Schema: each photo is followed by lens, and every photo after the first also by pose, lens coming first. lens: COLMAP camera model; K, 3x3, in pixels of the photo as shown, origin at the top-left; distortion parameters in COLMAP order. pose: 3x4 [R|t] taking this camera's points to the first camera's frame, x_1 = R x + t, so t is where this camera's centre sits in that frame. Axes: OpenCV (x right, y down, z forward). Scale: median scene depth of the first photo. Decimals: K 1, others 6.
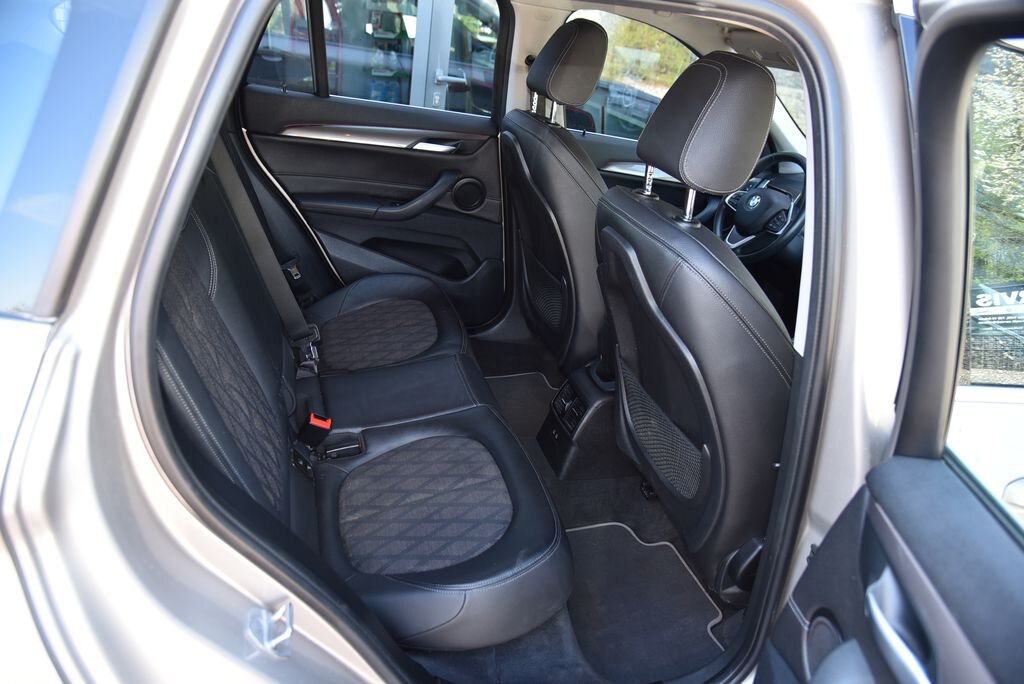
lens RADIAL K [[698.7, 0, 512.0], [0, 698.7, 342.0], [0, 0, 1]] dist [-0.105272, 0.054536]
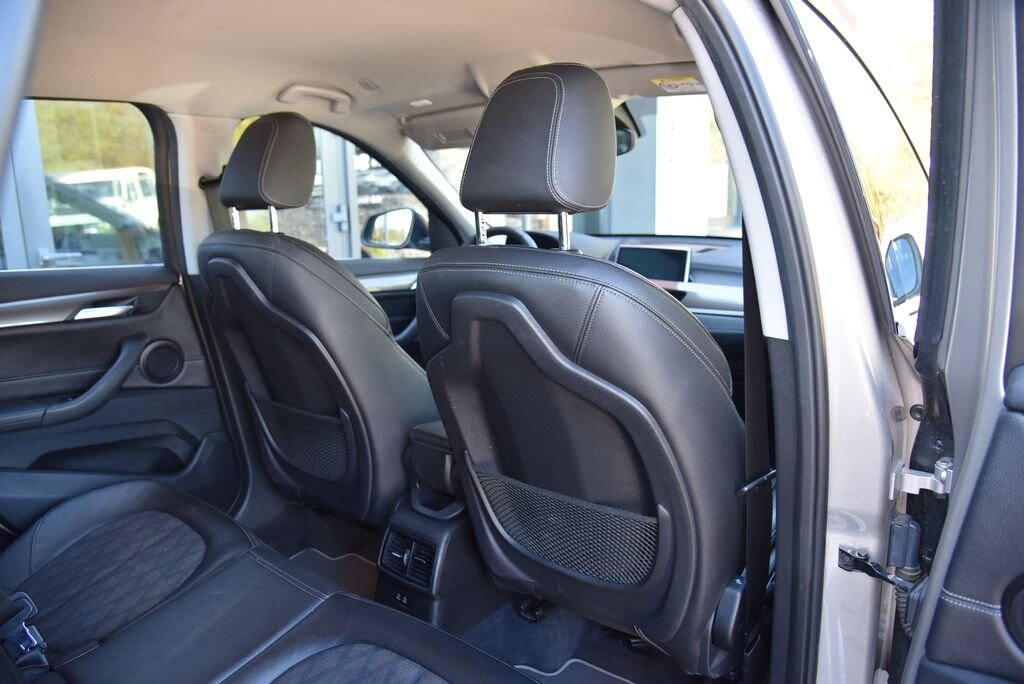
lens RADIAL K [[698.7, 0, 512.0], [0, 698.7, 342.0], [0, 0, 1]] dist [-0.105272, 0.054536]
pose [[0.817399, -0.265230, 0.511382, -0.136265], [0.369309, 0.922554, -0.111822, -0.002248], [-0.442119, 0.280261, 0.852047, 0.179217]]
